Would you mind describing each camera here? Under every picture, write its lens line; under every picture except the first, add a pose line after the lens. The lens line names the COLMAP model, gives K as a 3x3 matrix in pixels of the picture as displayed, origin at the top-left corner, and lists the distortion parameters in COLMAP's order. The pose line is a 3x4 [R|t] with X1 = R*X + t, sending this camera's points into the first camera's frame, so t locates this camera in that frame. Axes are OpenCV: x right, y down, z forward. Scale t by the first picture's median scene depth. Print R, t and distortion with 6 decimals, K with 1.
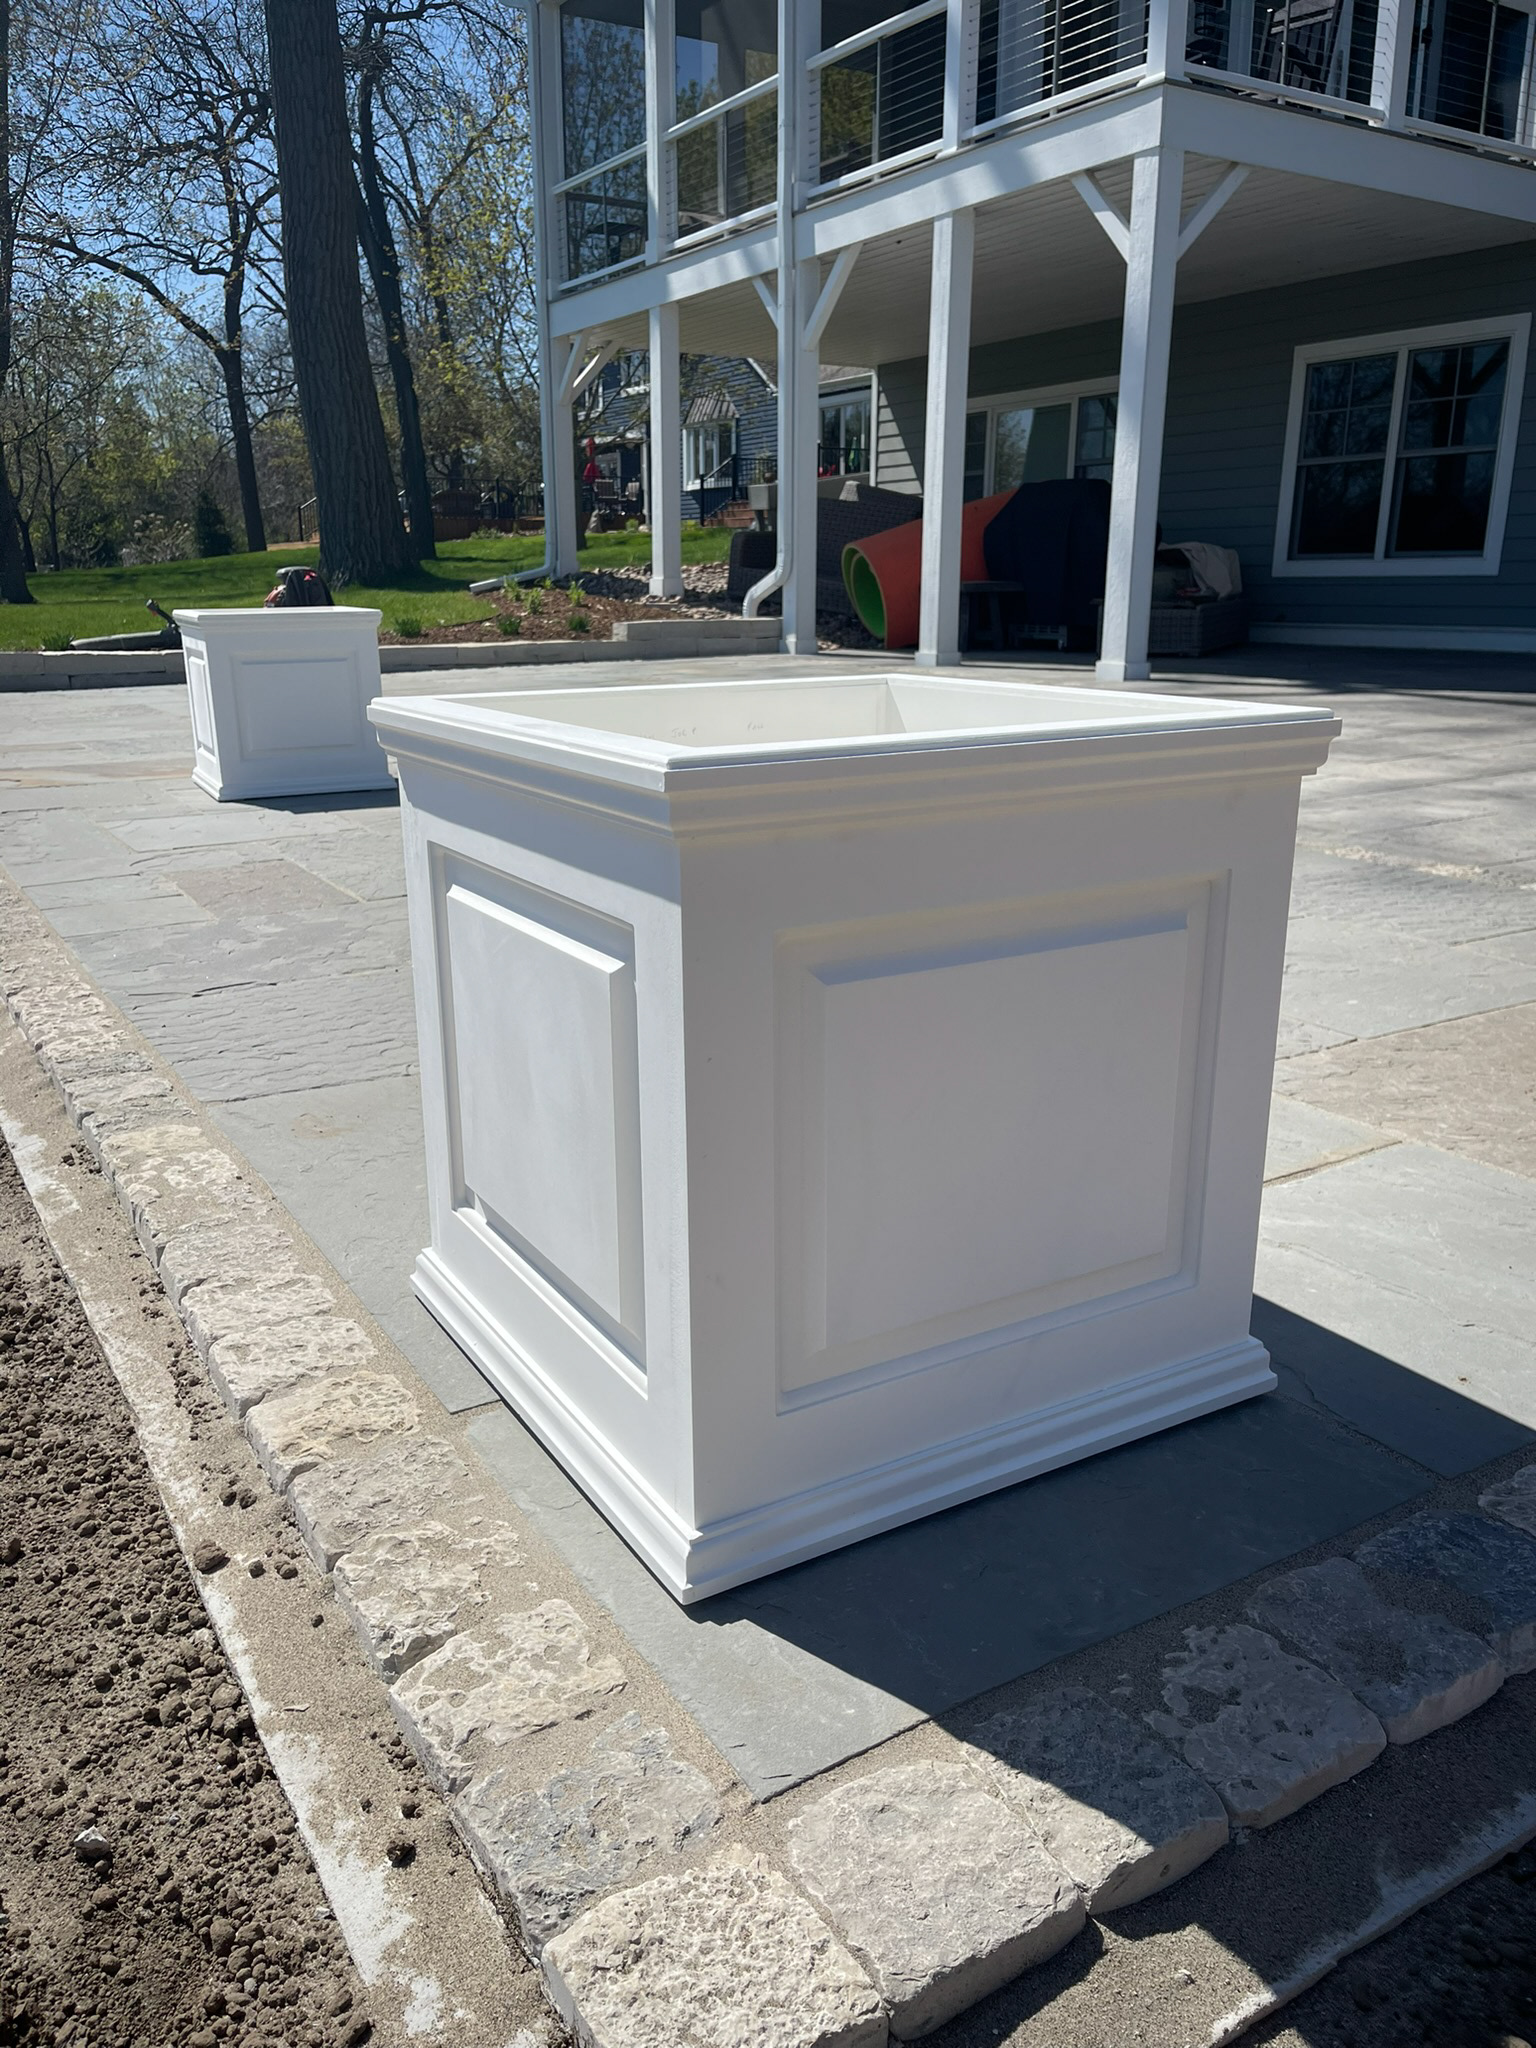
lens RADIAL K [[1534.0, 0, 768.0], [0, 1534.0, 1024.0], [0, 0, 1]] dist [-0.007181, -0.003633]
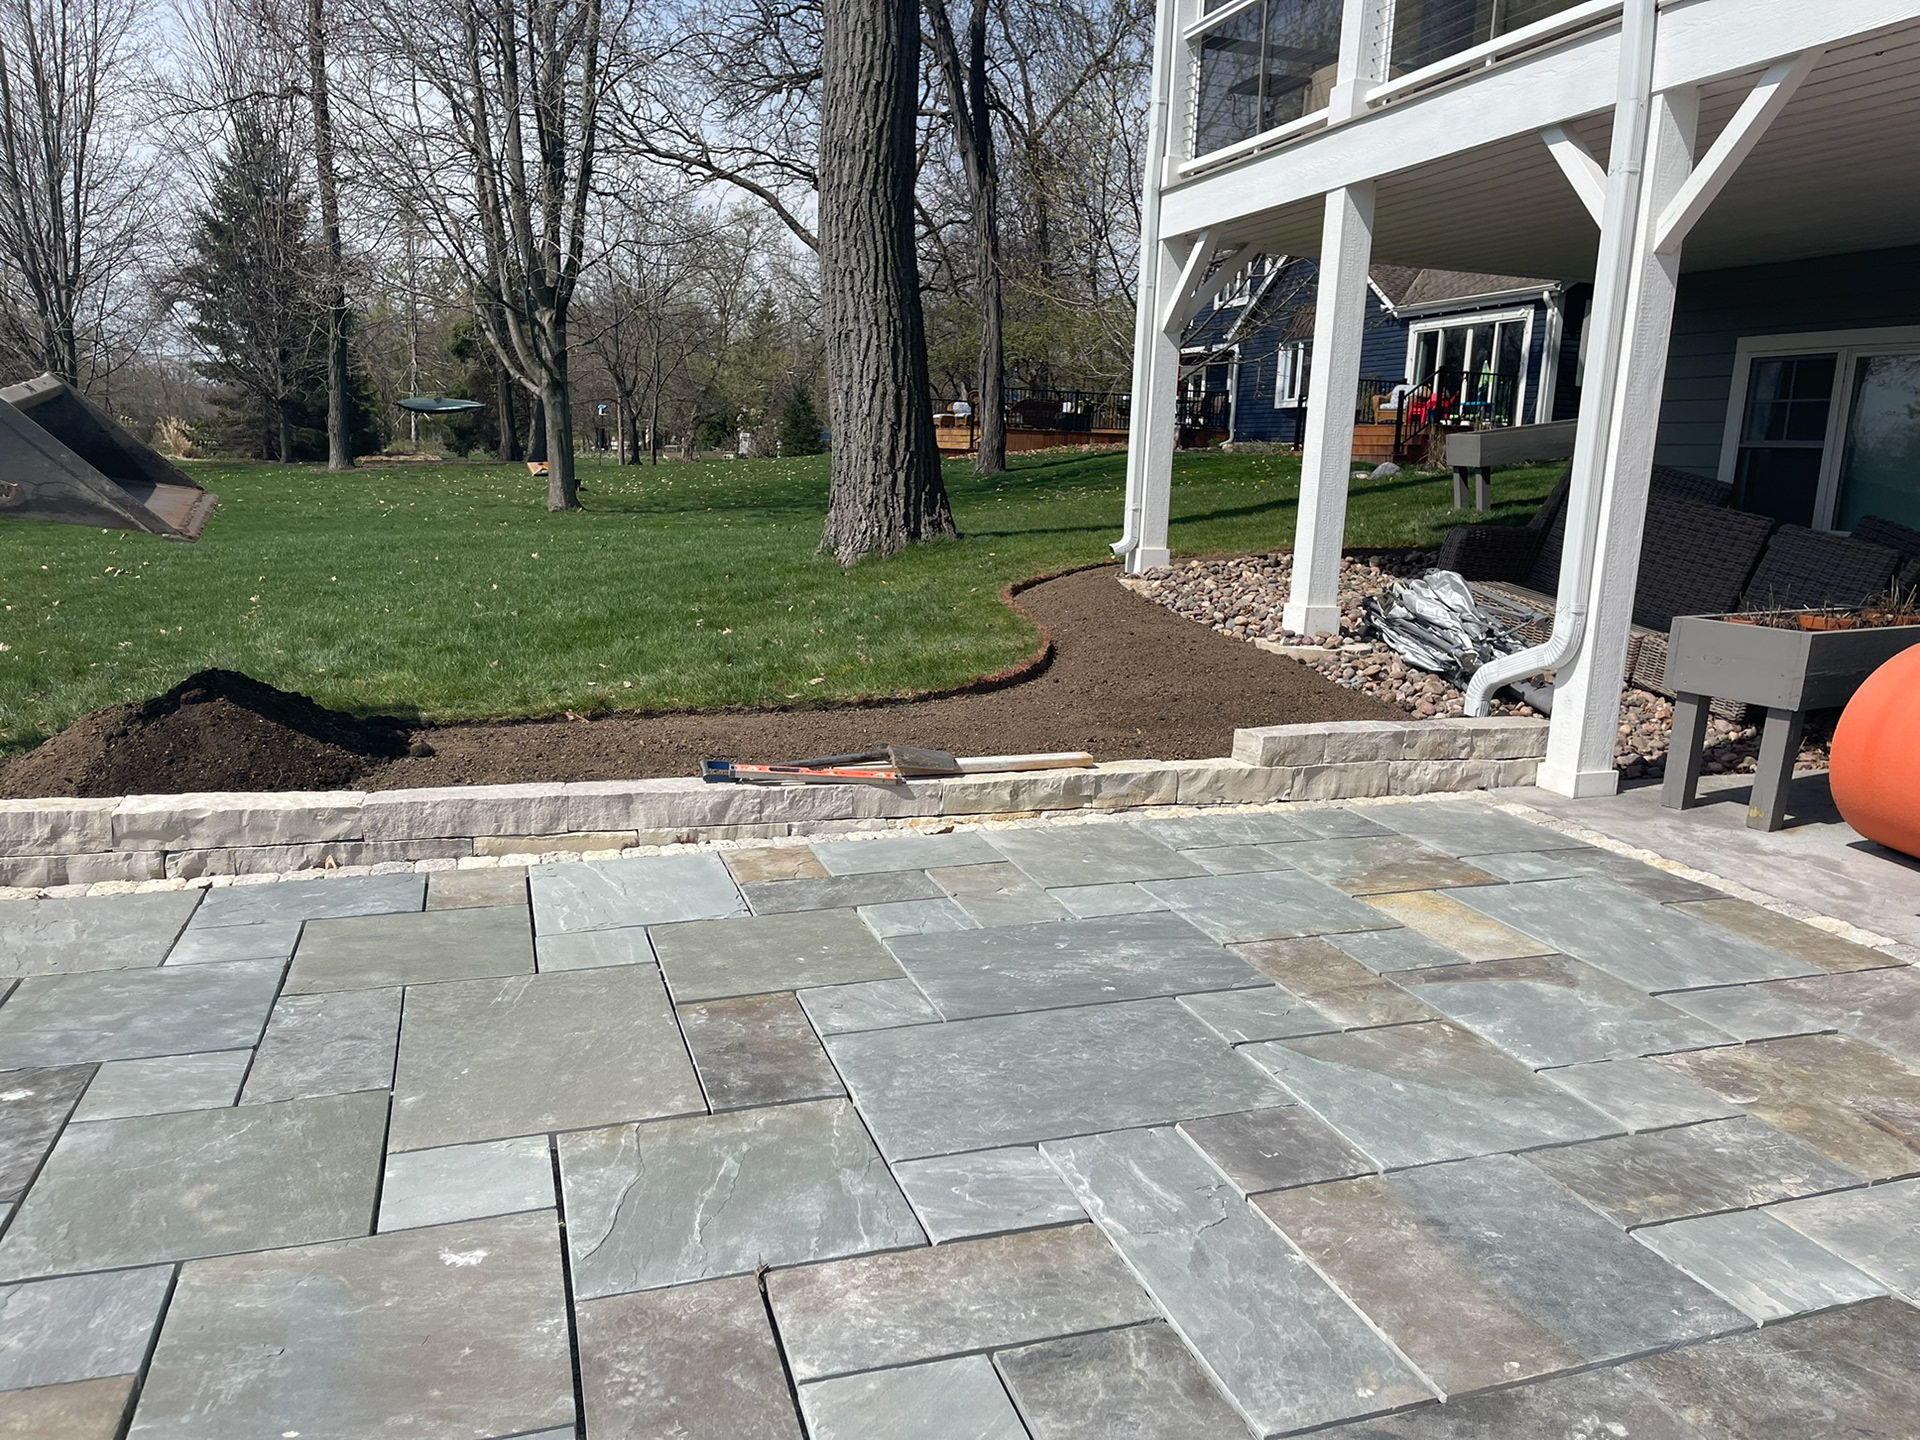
lens RADIAL K [[1438.1, 0, 960.0], [0, 1438.1, 720.0], [0, 0, 1]] dist [-0.007181, -0.003633]
pose [[0.969178, 0.083558, -0.231758, -0.069363], [-0.107972, 0.989631, -0.094721, -0.184783], [0.221440, 0.116825, 0.968151, 0.429797]]
